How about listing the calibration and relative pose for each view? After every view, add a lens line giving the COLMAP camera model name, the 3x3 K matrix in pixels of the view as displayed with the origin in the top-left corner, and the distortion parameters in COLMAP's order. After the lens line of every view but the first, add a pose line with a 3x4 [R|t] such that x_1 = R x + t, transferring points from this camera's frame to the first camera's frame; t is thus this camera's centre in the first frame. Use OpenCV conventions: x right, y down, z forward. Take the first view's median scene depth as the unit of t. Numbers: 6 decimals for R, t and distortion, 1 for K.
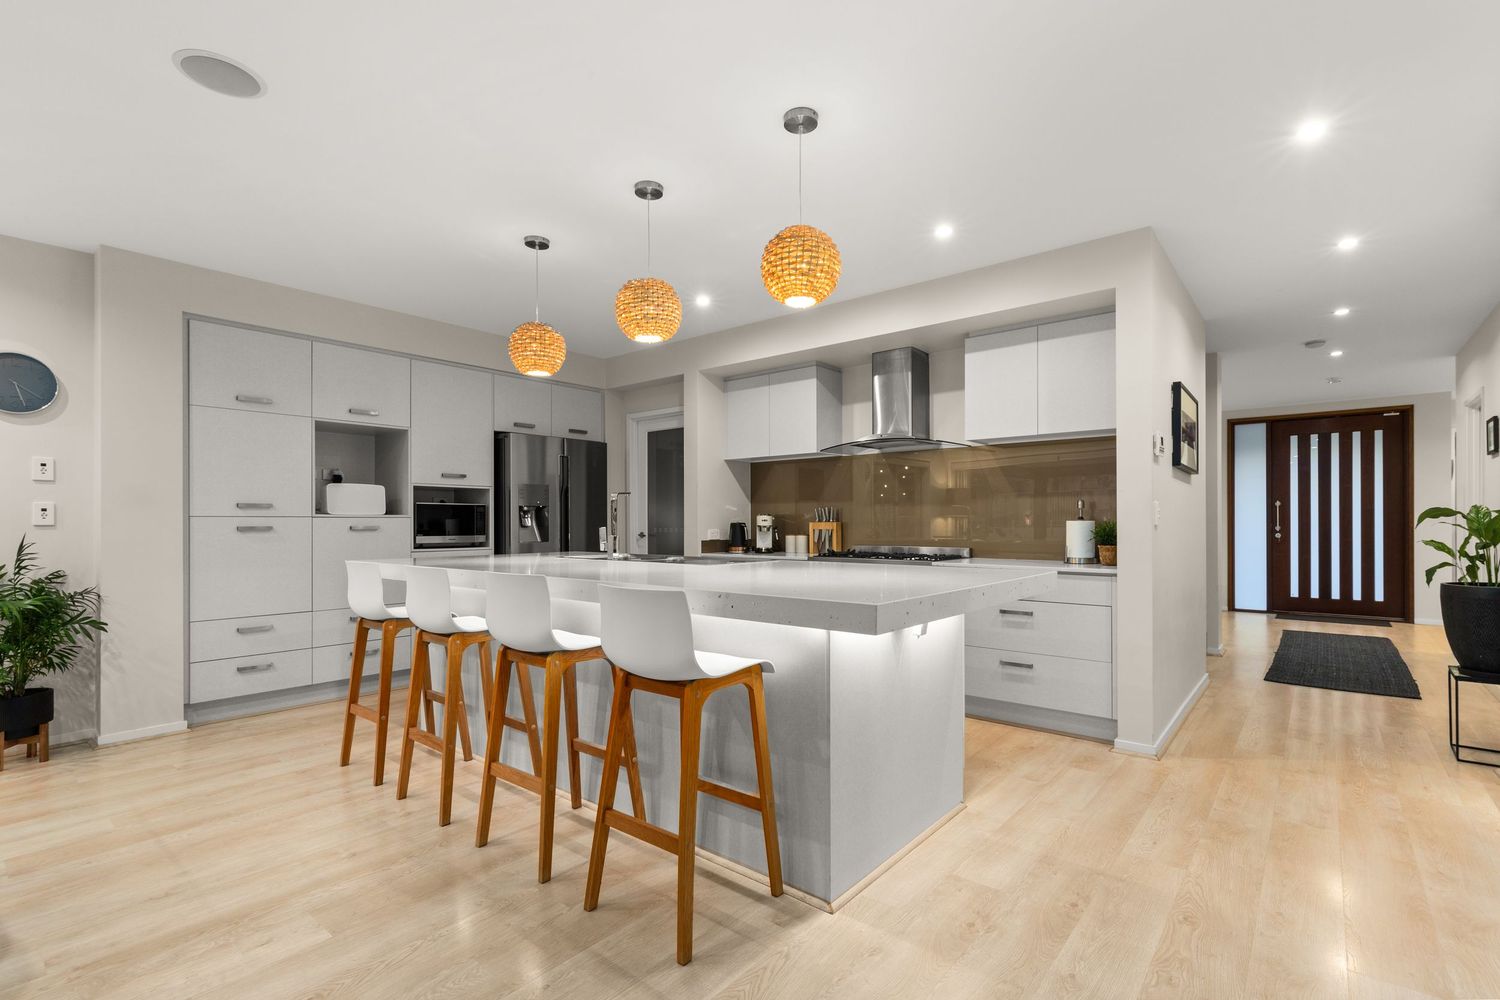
lens RADIAL K [[685.2, 0, 750.0], [0, 685.2, 500.0], [0, 0, 1]] dist [0.002395, 0.000941]
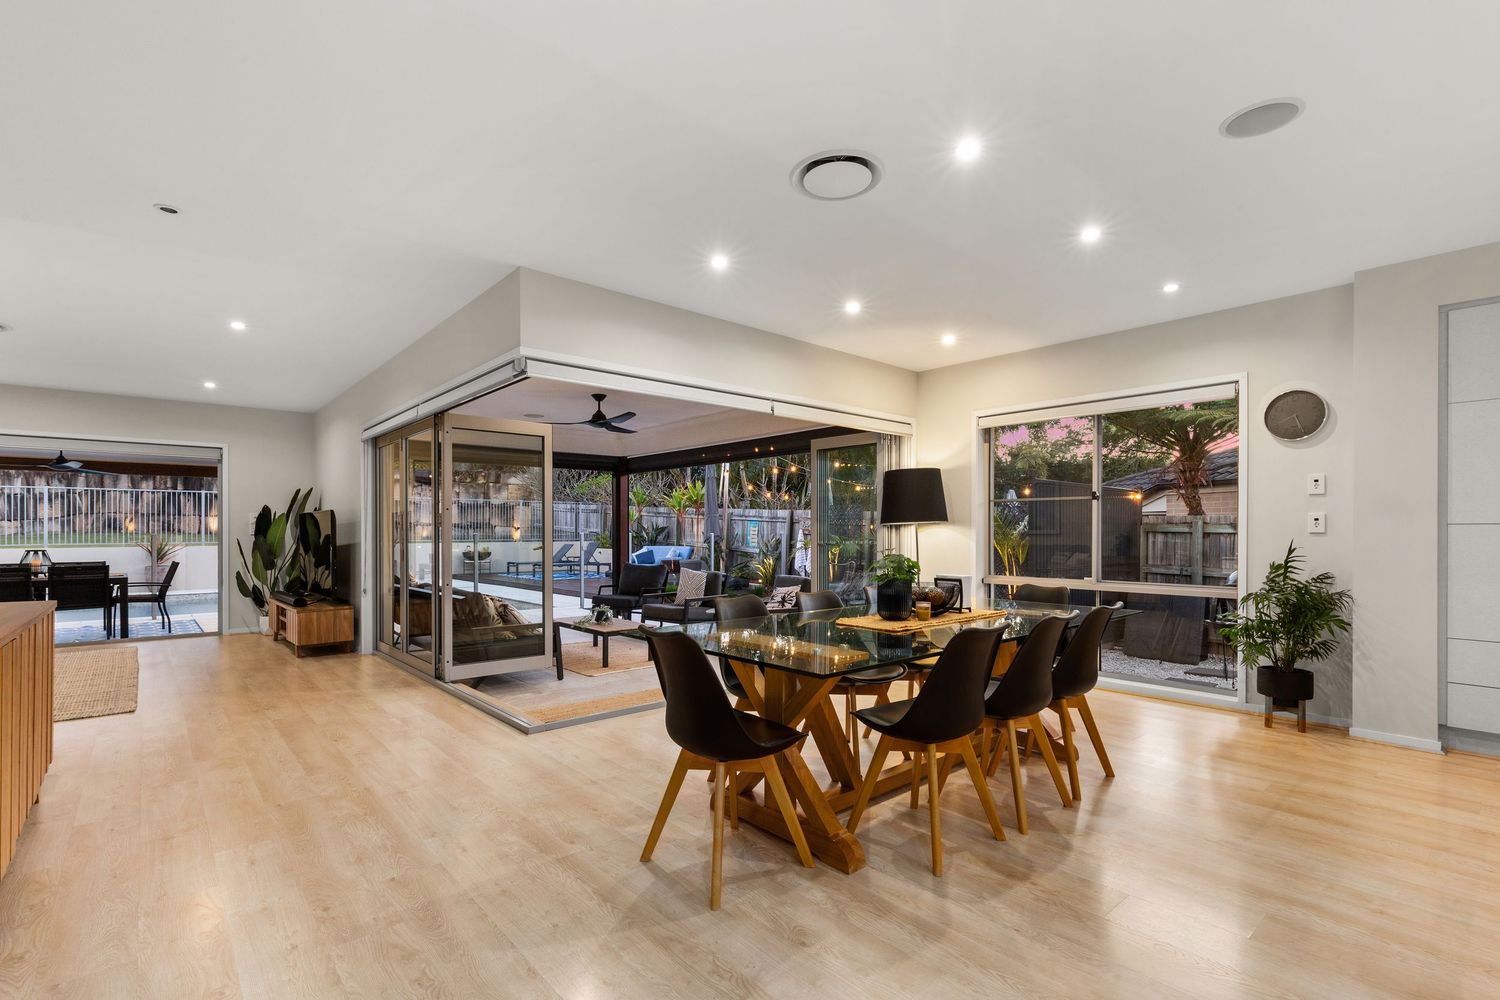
lens RADIAL K [[685.2, 0, 750.0], [0, 685.2, 500.0], [0, 0, 1]] dist [0.002395, 0.000941]
pose [[-0.157425, -0.045278, -0.986492, 0.279119], [0.031330, 0.998216, -0.050816, 0.010738], [0.987034, -0.038907, -0.155726, 0.241150]]
